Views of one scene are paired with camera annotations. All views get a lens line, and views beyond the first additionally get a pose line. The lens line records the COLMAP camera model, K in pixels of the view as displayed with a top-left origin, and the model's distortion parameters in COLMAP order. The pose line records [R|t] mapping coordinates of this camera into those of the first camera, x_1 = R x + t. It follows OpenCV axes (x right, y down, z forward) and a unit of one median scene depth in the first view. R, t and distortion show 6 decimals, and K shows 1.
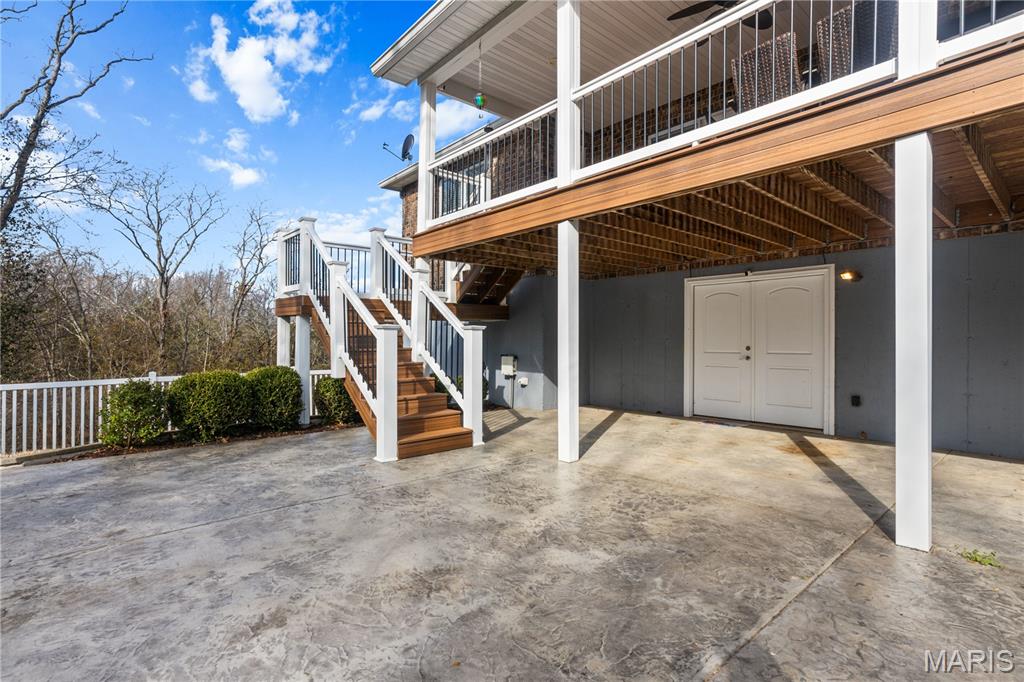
lens RADIAL K [[494.9, 0, 512.0], [0, 494.9, 341.0], [0, 0, 1]] dist [-0.036706, 0.027938]
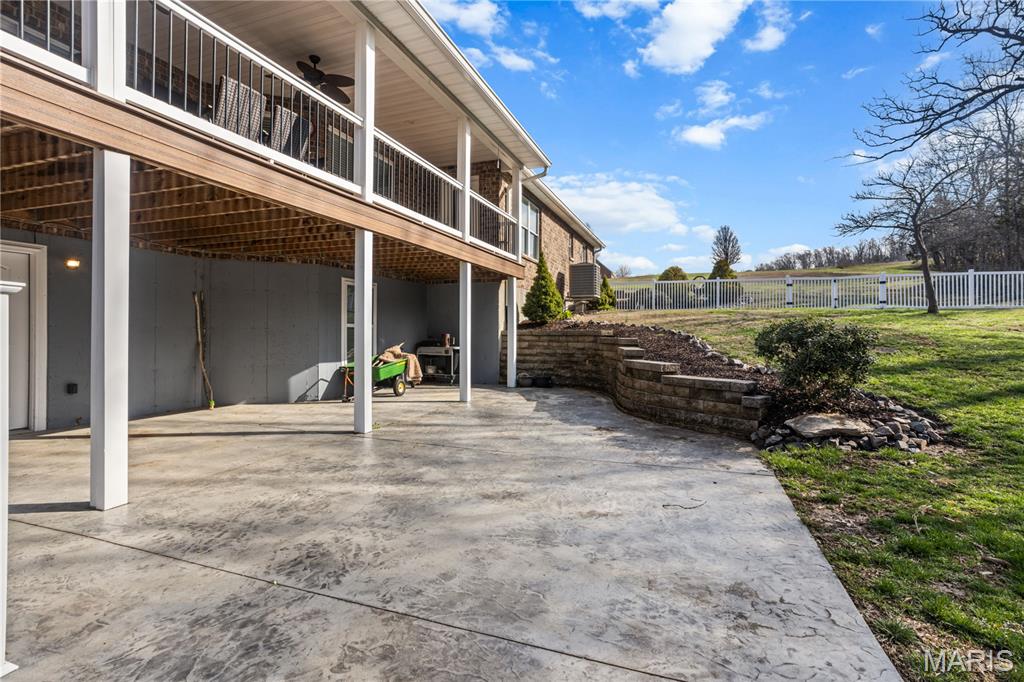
lens RADIAL K [[491.3, 0, 514.3], [0, 491.3, 329.1], [0, 0, 1]] dist [-0.052017, 0.026946]
pose [[-0.490858, 0.004520, 0.871228, -1.060920], [-0.007875, 0.999923, -0.009625, 0.005532], [-0.871204, -0.011585, -0.490784, 1.233025]]
